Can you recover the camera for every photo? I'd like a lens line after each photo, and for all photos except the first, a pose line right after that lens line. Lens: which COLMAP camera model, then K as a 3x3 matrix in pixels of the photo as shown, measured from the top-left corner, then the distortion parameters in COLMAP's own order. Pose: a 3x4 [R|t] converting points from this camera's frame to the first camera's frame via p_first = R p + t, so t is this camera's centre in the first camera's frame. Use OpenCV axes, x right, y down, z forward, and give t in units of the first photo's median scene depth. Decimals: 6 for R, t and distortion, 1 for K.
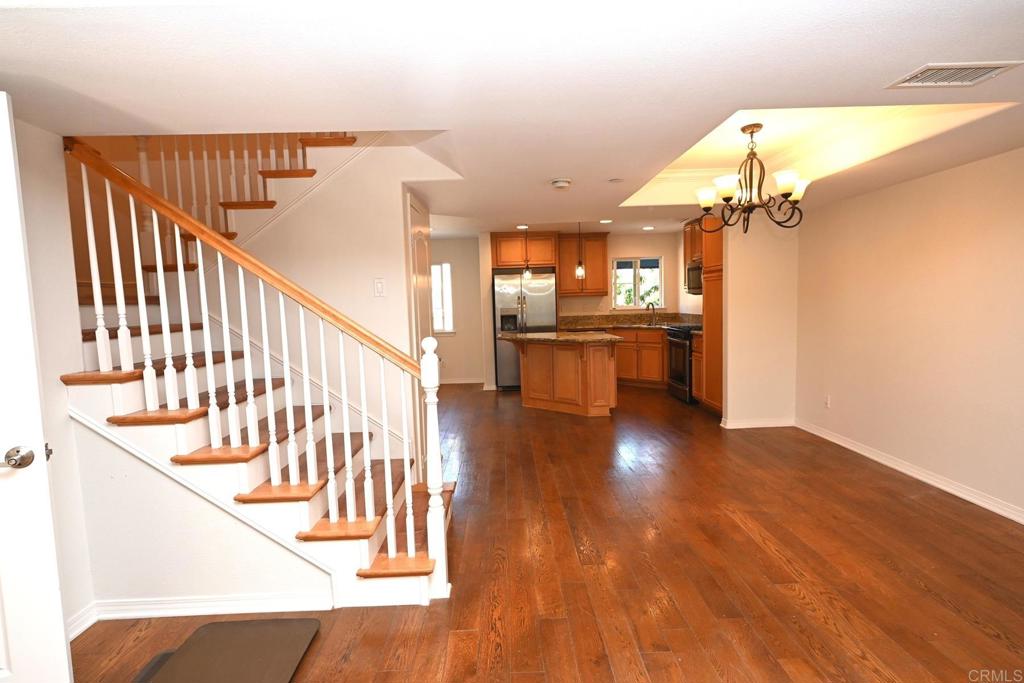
lens RADIAL K [[506.8, 0, 512.0], [0, 506.8, 341.5], [0, 0, 1]] dist [-0.000747, -0.000128]
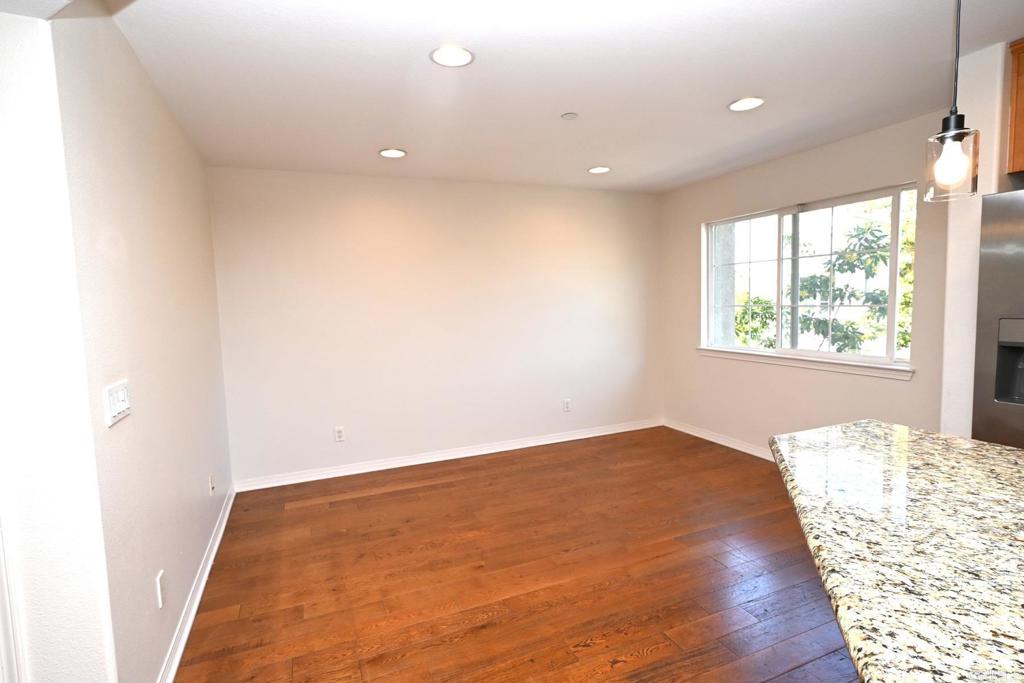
lens RADIAL K [[501.3, 0, 512.0], [0, 501.3, 341.5], [0, 0, 1]] dist [0.000665, -0.000014]
pose [[0.373354, 0.096265, -0.922681, 0.126087], [-0.057806, 0.995083, 0.080428, -0.057942], [0.925886, 0.023308, 0.377083, 0.641816]]
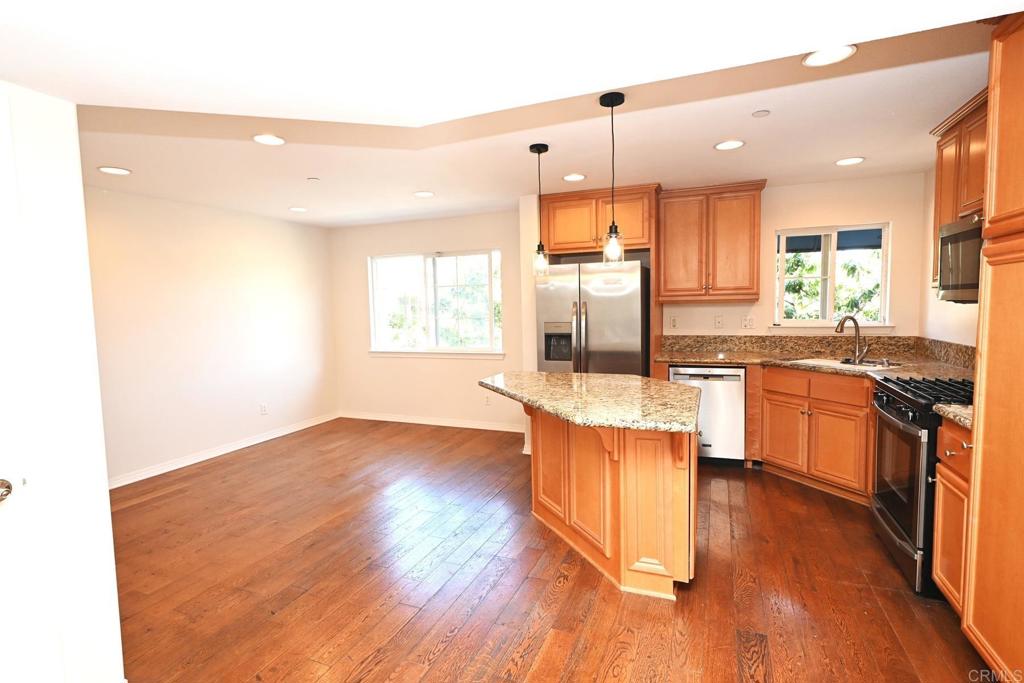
lens RADIAL K [[501.3, 0, 512.0], [0, 501.3, 341.5], [0, 0, 1]] dist [0.000665, -0.000014]
pose [[0.916868, 0.038823, -0.397299, 0.172310], [-0.037037, 0.999240, 0.012171, -0.047328], [0.397470, 0.003556, 0.917608, 0.439125]]
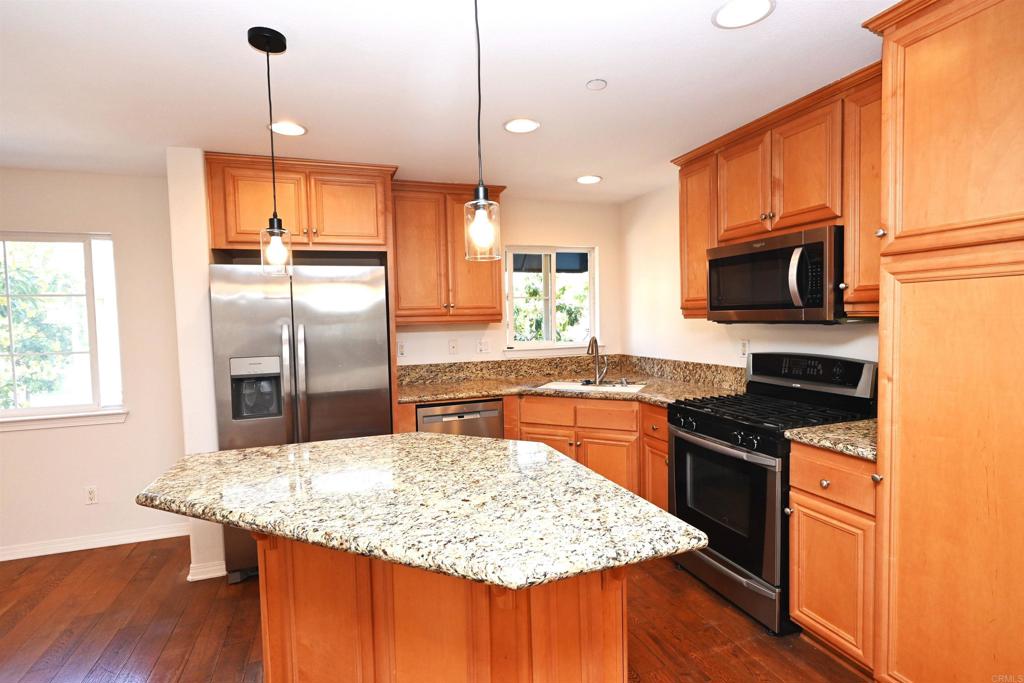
lens RADIAL K [[506.8, 0, 512.0], [0, 506.8, 341.5], [0, 0, 1]] dist [-0.000747, -0.000128]
pose [[0.951486, -0.008905, 0.307564, 0.056053], [0.021320, 0.999087, -0.037029, -0.057838], [-0.306953, 0.041790, 0.950807, 0.582236]]
